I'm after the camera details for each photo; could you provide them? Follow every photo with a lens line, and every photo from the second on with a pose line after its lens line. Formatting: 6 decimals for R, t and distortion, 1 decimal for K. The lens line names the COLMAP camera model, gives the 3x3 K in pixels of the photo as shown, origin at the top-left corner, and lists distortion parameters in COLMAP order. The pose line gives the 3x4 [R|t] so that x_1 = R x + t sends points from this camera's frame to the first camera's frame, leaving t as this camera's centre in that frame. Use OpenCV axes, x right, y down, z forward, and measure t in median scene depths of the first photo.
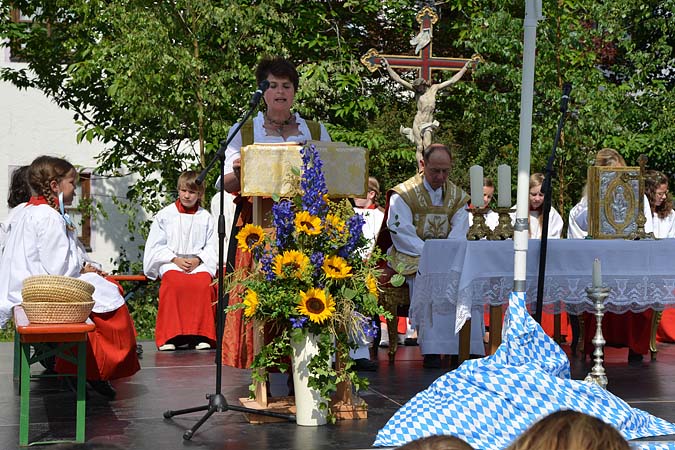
lens RADIAL K [[1256.2, 0, 337.3], [0, 1256.2, 224.0], [0, 0, 1]] dist [0.368863, 0.000000]
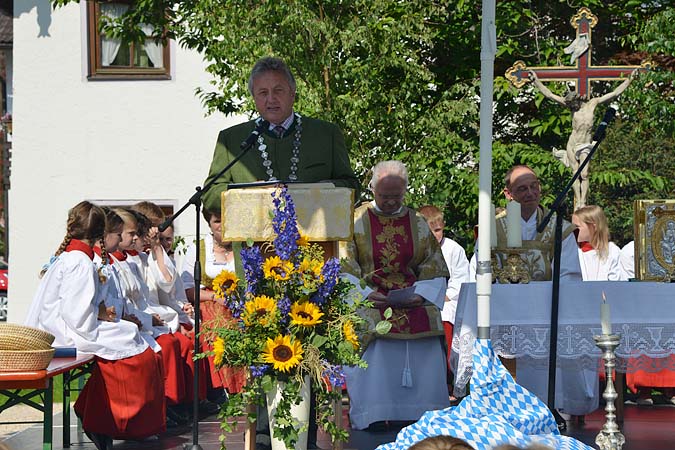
lens RADIAL K [[1653.4, 0, 337.9], [0, 1653.4, 225.2], [0, 0, 1]] dist [0.638810, 0.000000]
pose [[0.958075, -0.019853, -0.285829, 0.377299], [0.014518, 0.999679, -0.020772, -0.006679], [0.286150, 0.015752, 0.958055, -0.212256]]
